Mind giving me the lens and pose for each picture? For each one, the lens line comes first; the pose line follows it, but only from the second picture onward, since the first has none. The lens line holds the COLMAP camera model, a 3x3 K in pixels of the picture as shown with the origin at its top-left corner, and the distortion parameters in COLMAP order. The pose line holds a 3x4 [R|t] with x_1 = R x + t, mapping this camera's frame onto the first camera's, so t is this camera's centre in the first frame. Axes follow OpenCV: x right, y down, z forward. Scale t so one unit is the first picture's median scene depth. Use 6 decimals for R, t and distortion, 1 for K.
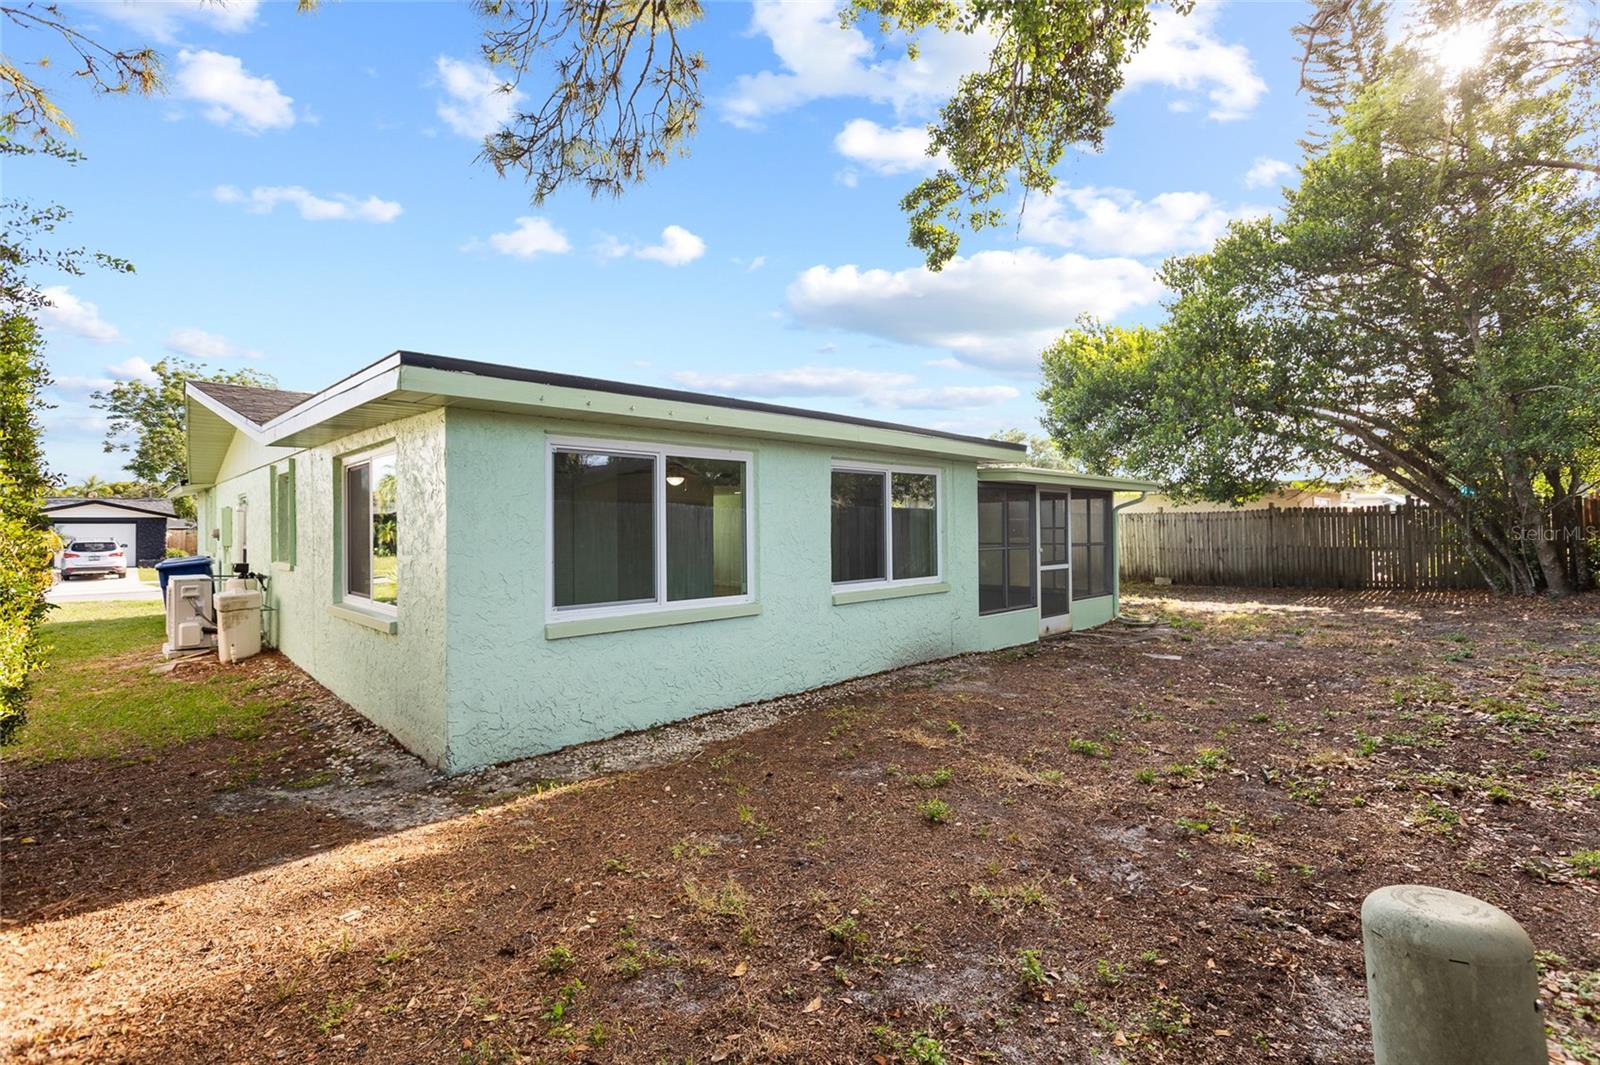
lens RADIAL K [[722.7, 0, 799.9], [0, 722.7, 528.8], [0, 0, 1]] dist [0.005237, -0.001629]
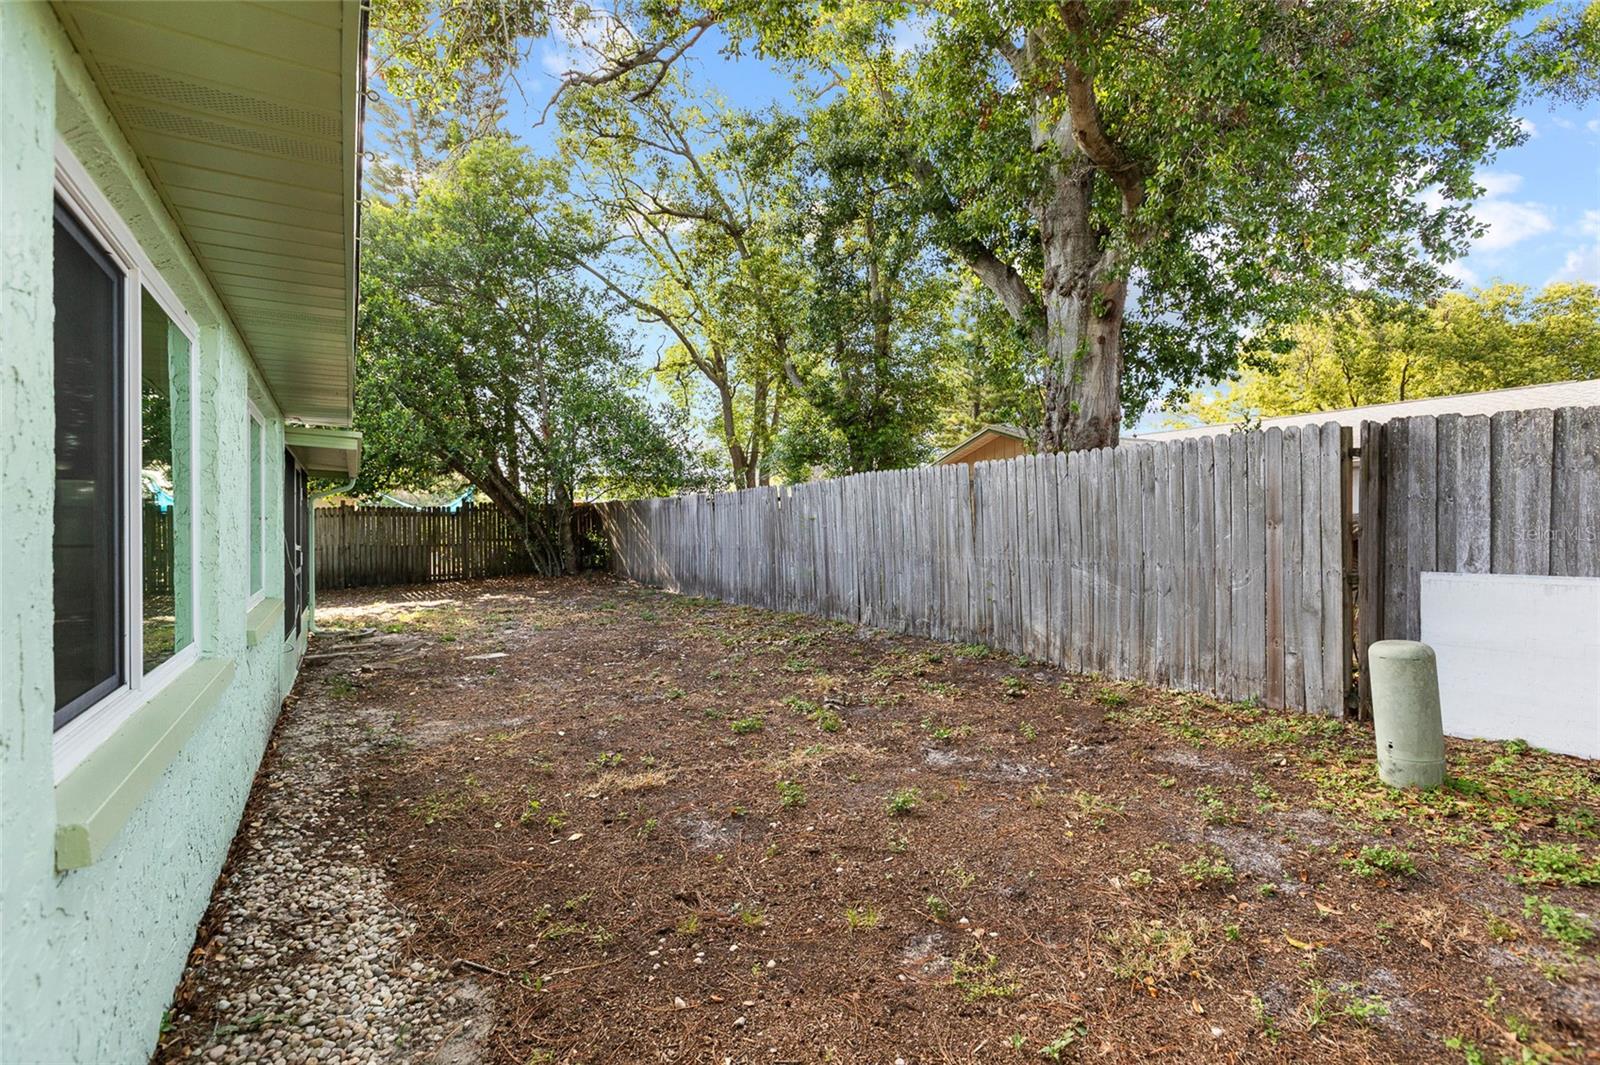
lens RADIAL K [[722.7, 0, 804.3], [0, 722.7, 526.6], [0, 0, 1]] dist [0.005237, -0.001629]
pose [[0.219166, 0.000857, 0.975687, -0.635947], [0.010690, 0.999937, -0.003280, 0.034138], [-0.975629, 0.011149, 0.219144, 0.785087]]
